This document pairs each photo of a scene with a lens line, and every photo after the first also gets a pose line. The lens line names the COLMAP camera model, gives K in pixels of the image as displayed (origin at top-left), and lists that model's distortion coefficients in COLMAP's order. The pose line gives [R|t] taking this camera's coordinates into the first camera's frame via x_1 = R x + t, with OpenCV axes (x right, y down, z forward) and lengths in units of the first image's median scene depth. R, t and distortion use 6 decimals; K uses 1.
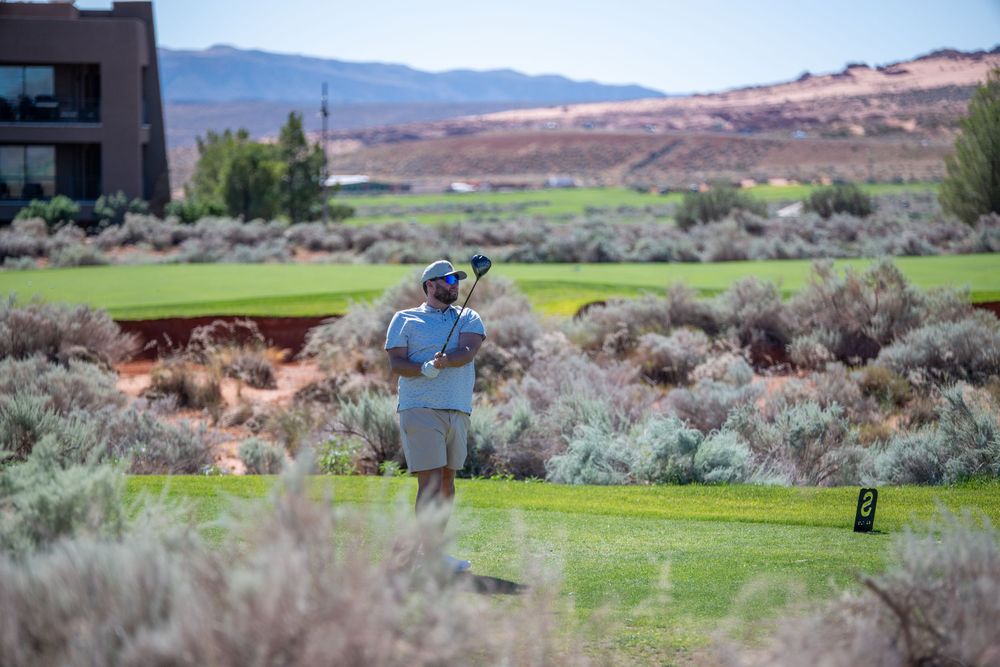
lens RADIAL K [[4287.0, 0, 498.1], [0, 4287.0, 265.8], [0, 0, 1]] dist [0.497189, 10.672181]
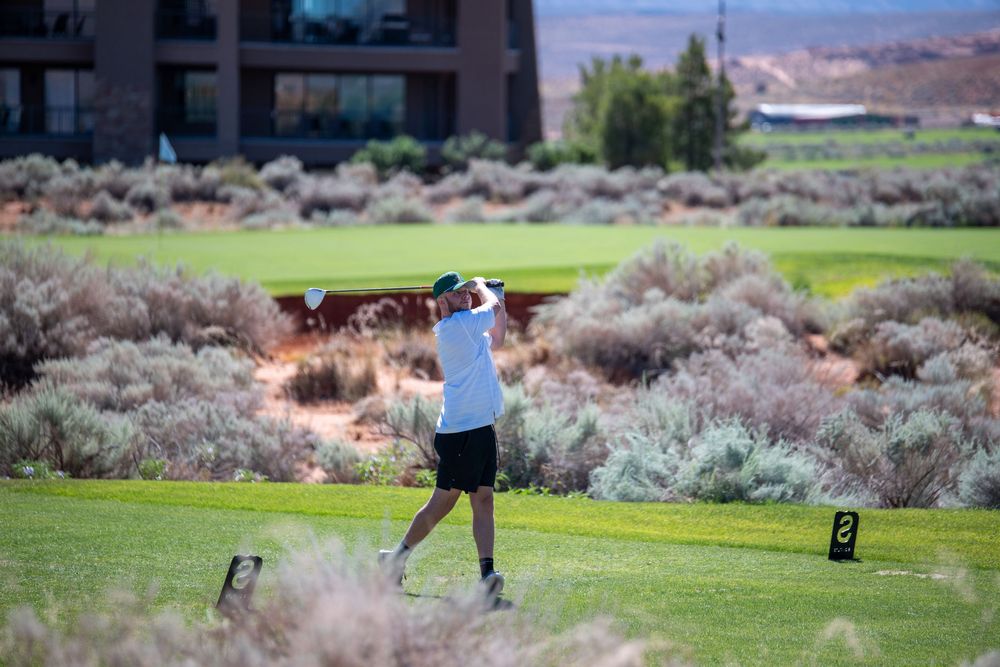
lens RADIAL K [[5373.3, 0, 496.6], [0, 5373.3, 366.0], [0, 0, 1]] dist [1.529303, 16.288545]
pose [[0.992769, 0.015534, -0.119027, 0.086000], [-0.012069, 0.999484, 0.029780, -0.006428], [0.119428, -0.028128, 0.992444, -0.069936]]
